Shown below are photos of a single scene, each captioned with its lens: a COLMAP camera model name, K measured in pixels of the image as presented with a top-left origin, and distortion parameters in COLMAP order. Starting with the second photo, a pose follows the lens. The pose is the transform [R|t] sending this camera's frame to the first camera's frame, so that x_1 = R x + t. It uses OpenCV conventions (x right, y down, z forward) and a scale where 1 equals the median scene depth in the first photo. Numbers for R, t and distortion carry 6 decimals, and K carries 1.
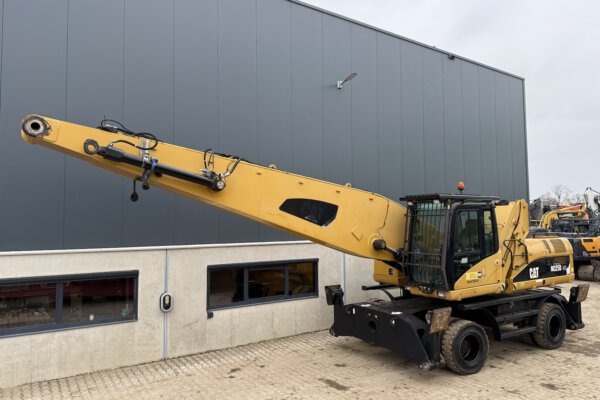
lens RADIAL K [[435.1, 0, 294.7], [0, 435.1, 197.8], [0, 0, 1]] dist [0.023040, -0.040321]
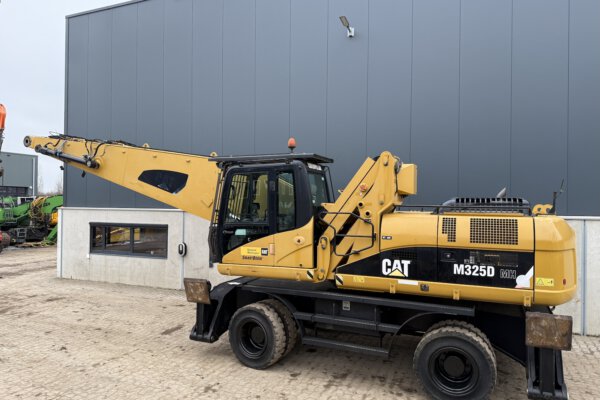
lens RADIAL K [[435.1, 0, 283.7], [0, 435.1, 189.1], [0, 0, 1]] dist [0.023040, -0.040321]
pose [[0.526676, -0.009511, -0.850013, 1.075775], [0.045118, 0.998841, 0.016779, 0.044186], [0.848868, -0.047188, 0.526495, 0.580571]]
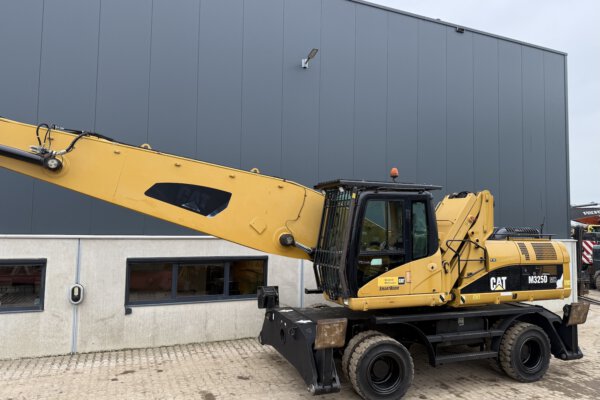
lens RADIAL K [[435.1, 0, 294.3], [0, 435.1, 198.6], [0, 0, 1]] dist [0.023040, -0.040321]
pose [[0.980970, 0.014201, -0.193640, 0.363562], [-0.014759, 0.999890, -0.001436, 0.026760], [0.193598, 0.004267, 0.981072, 0.164230]]
